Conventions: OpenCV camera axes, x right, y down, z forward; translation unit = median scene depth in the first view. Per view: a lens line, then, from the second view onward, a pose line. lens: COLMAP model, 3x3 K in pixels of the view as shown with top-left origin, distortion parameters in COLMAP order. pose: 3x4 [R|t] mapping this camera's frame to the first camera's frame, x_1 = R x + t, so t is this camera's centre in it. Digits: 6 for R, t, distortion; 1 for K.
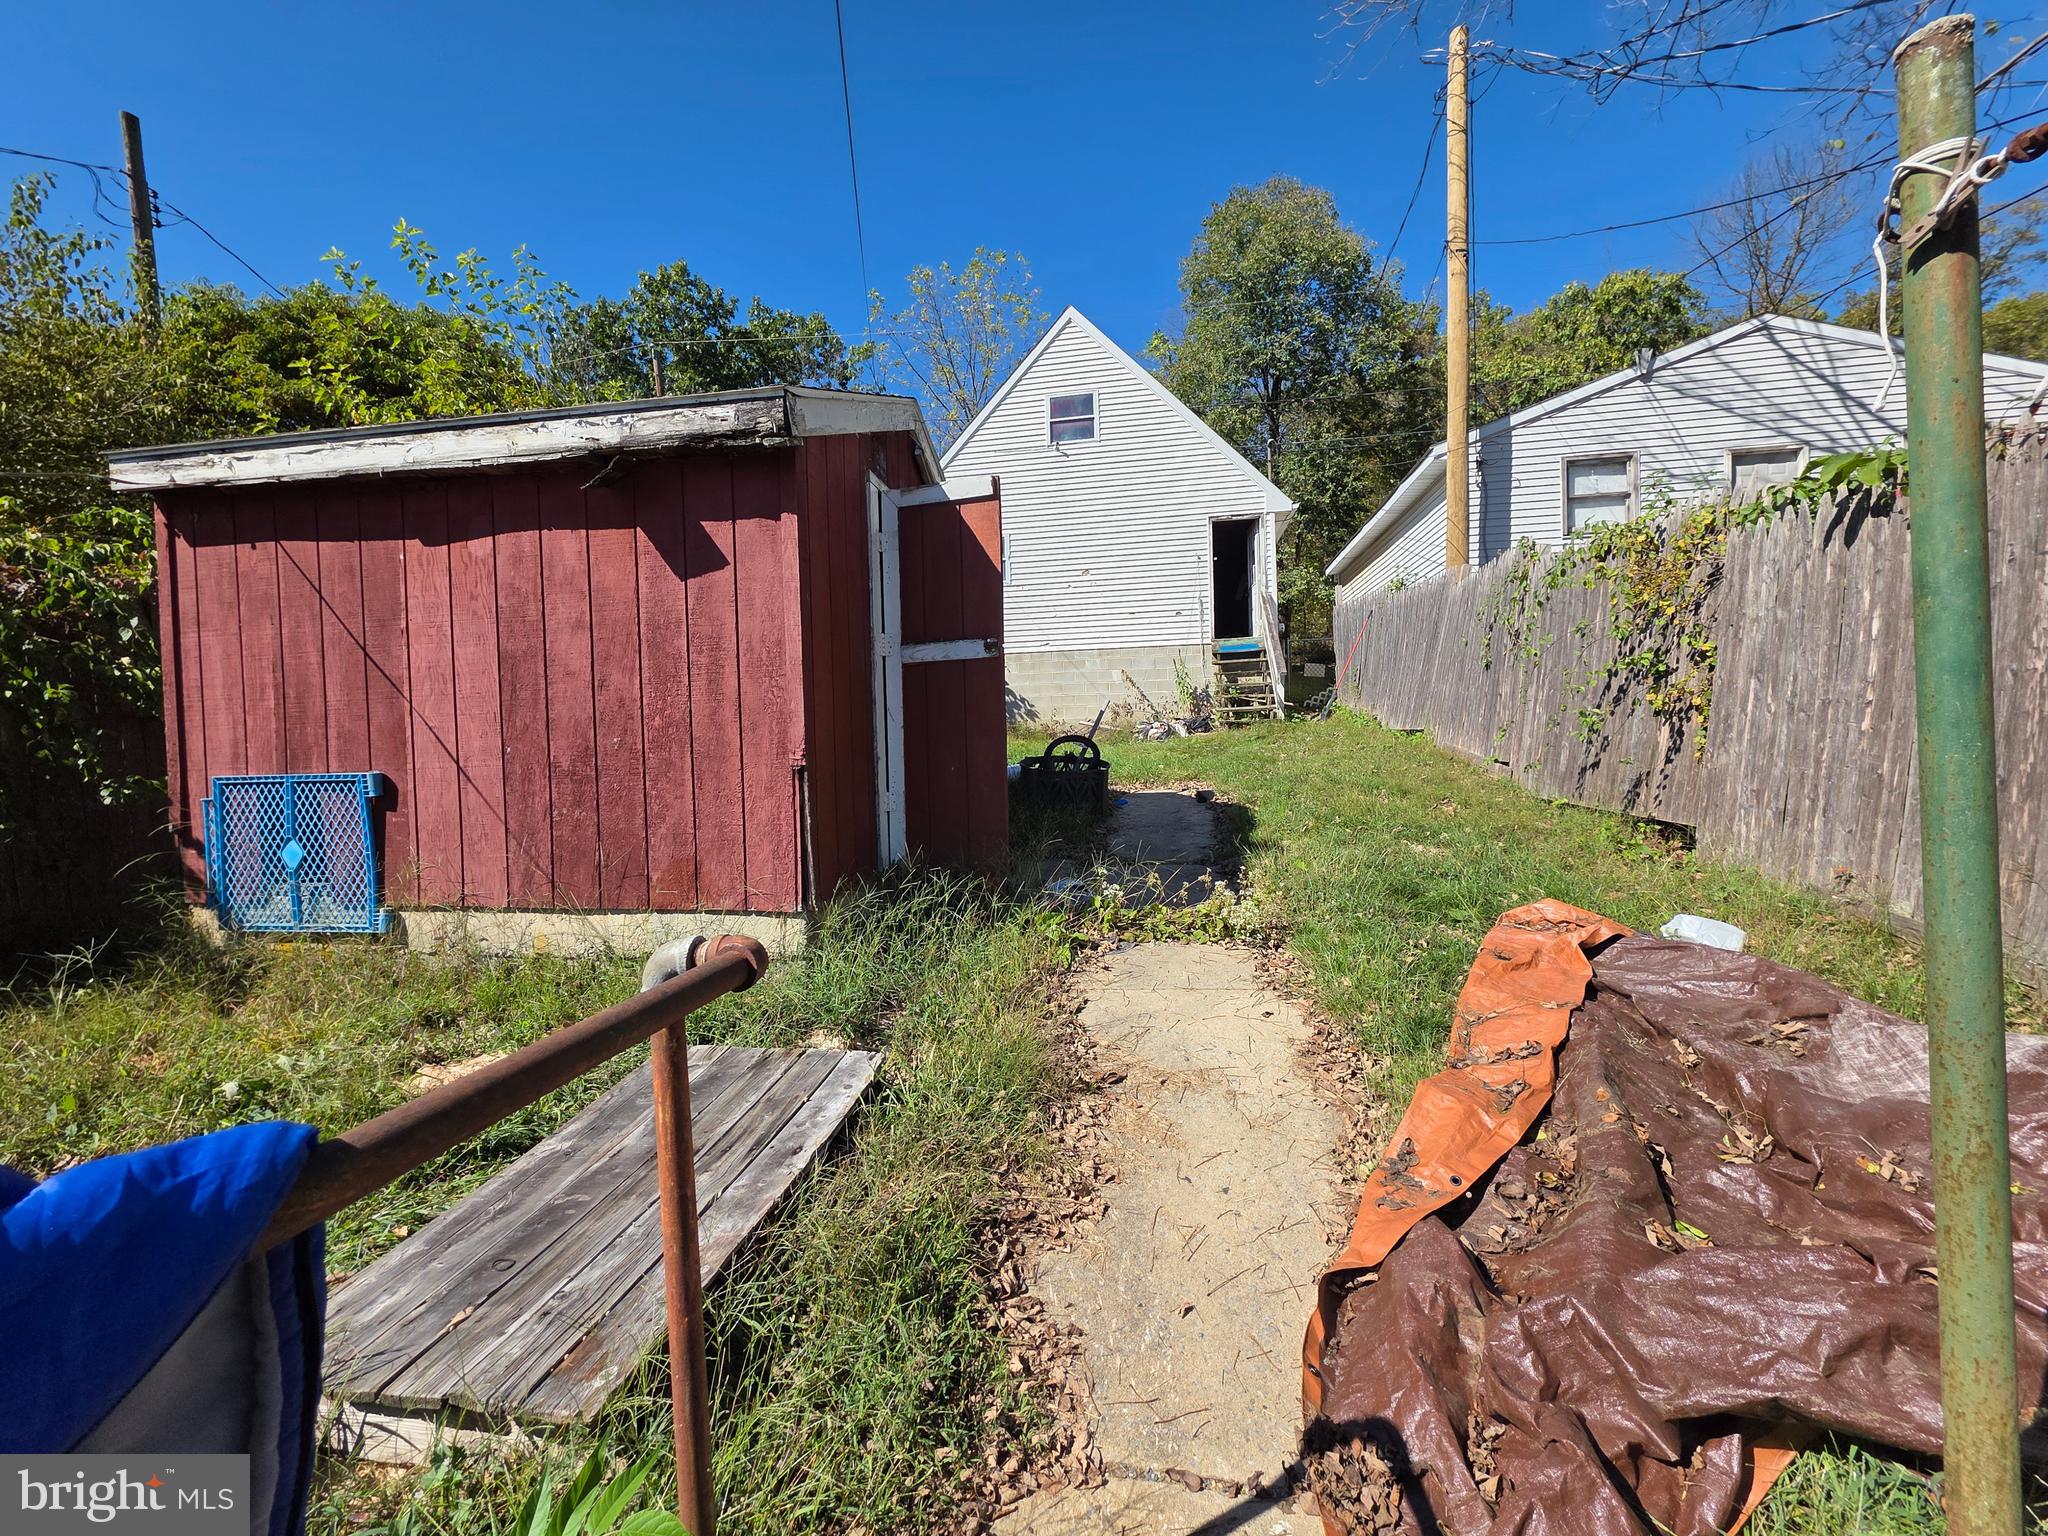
lens RADIAL K [[822.1, 0, 1016.4], [0, 822.1, 767.9], [0, 0, 1]] dist [-0.001822, 0.001237]
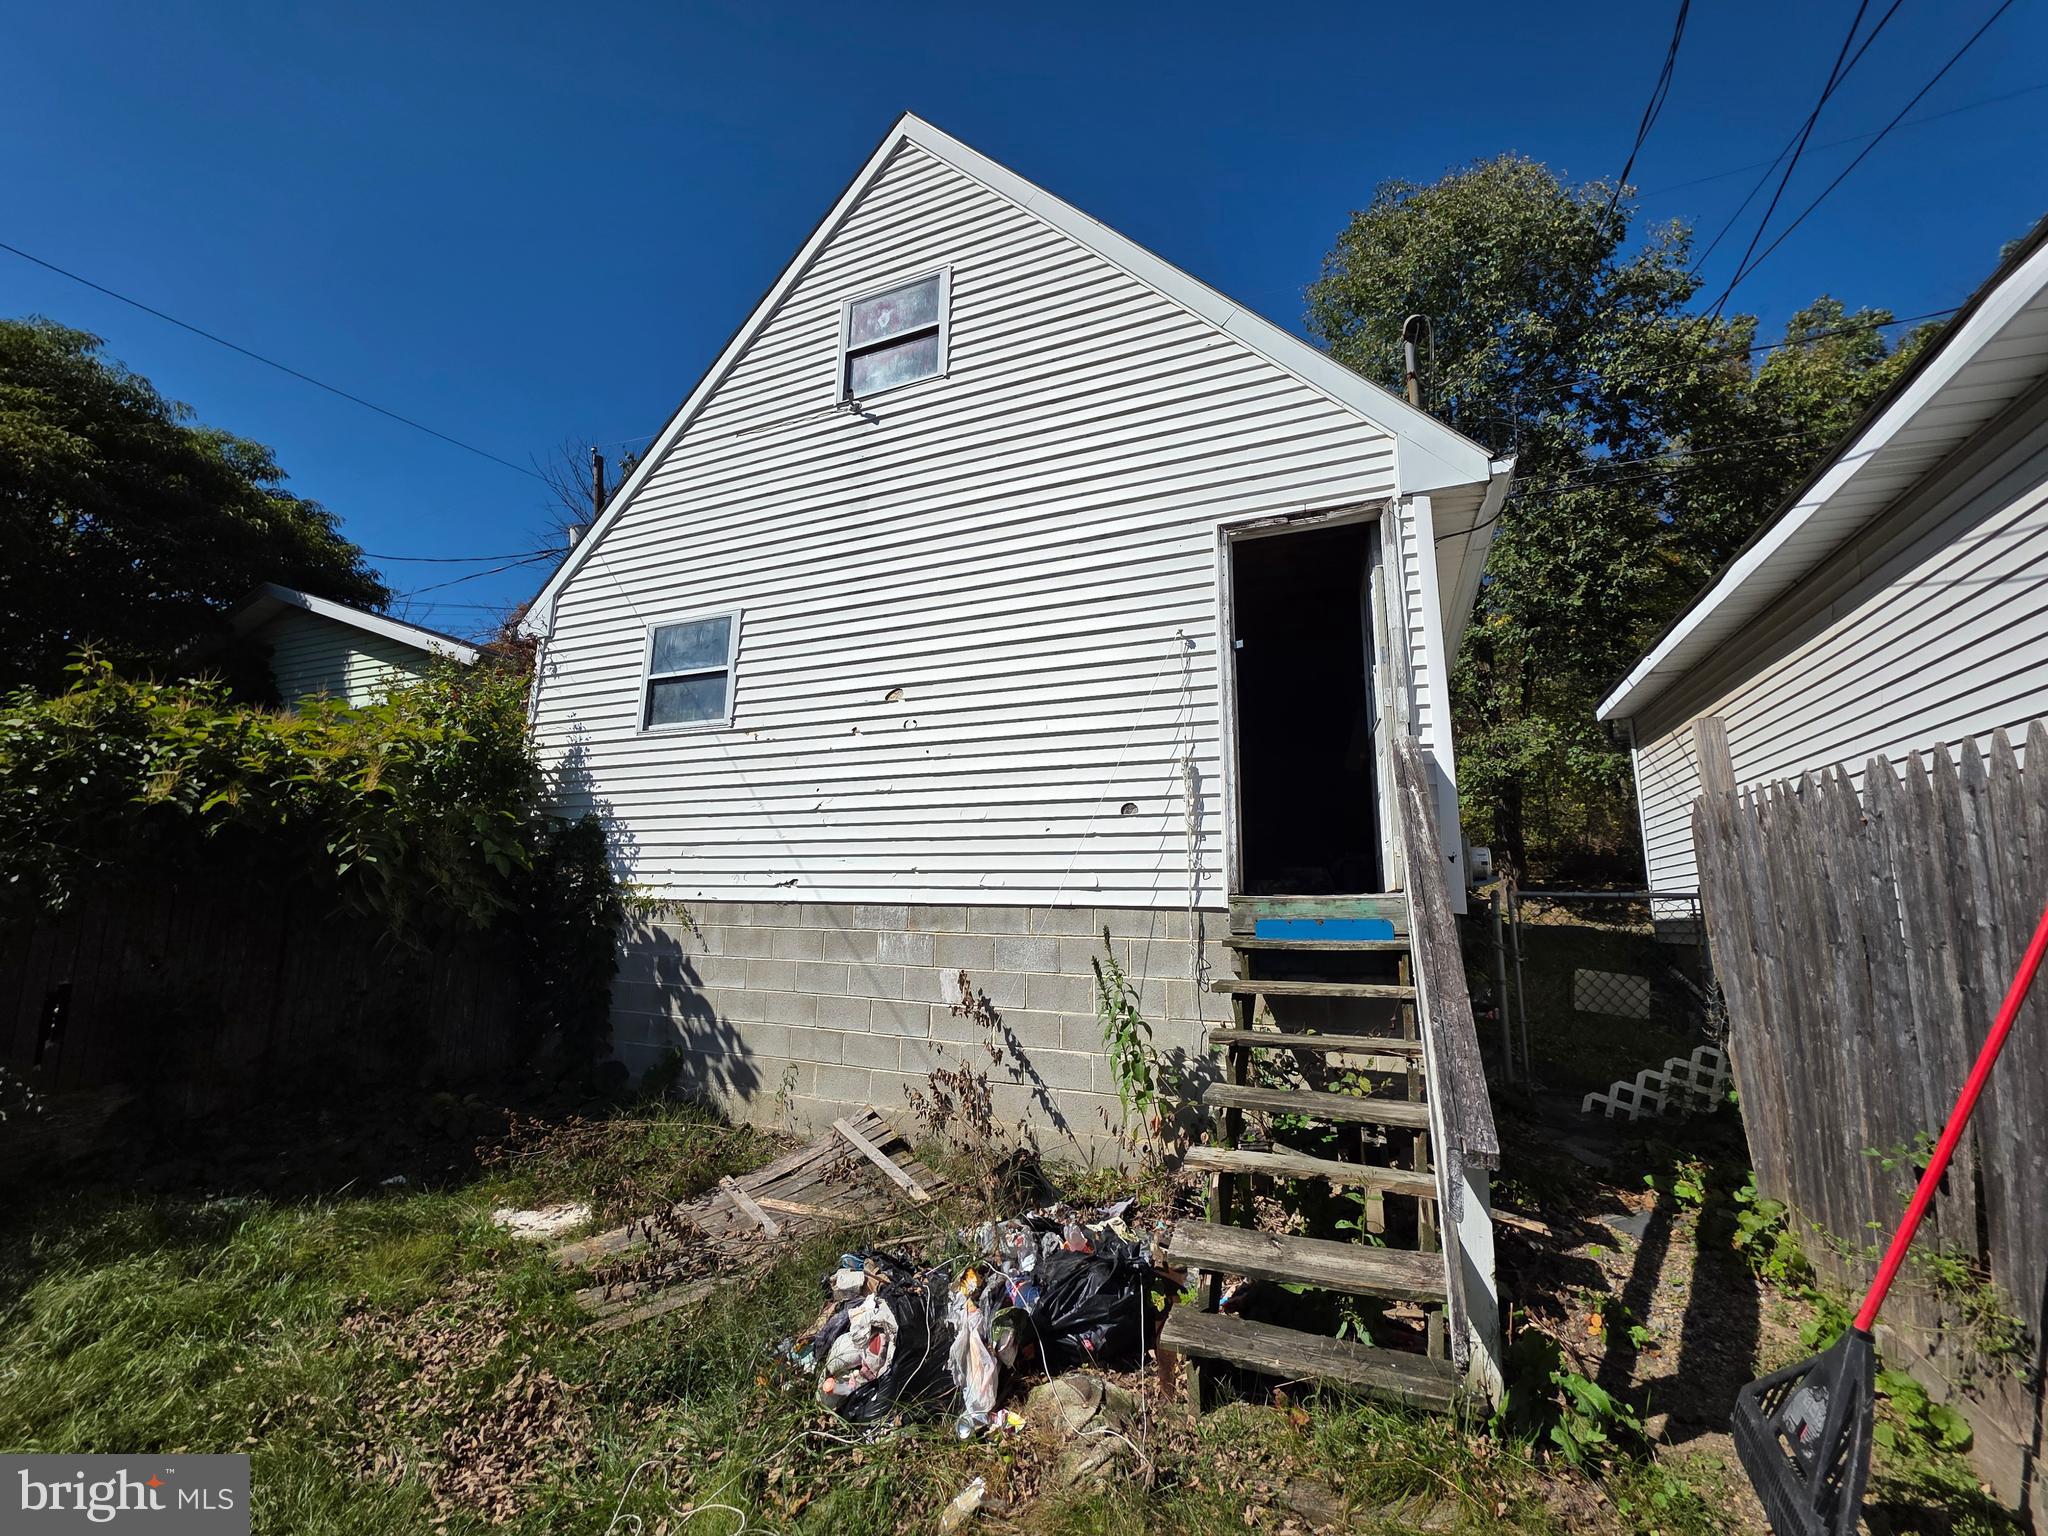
lens RADIAL K [[822.1, 0, 1026.3], [0, 822.1, 759.2], [0, 0, 1]] dist [-0.001822, 0.001237]
pose [[0.974039, 0.003887, -0.226348, 0.228976], [-0.052878, 0.976101, -0.210787, -0.134820], [0.220119, 0.217283, 0.950966, 0.669823]]
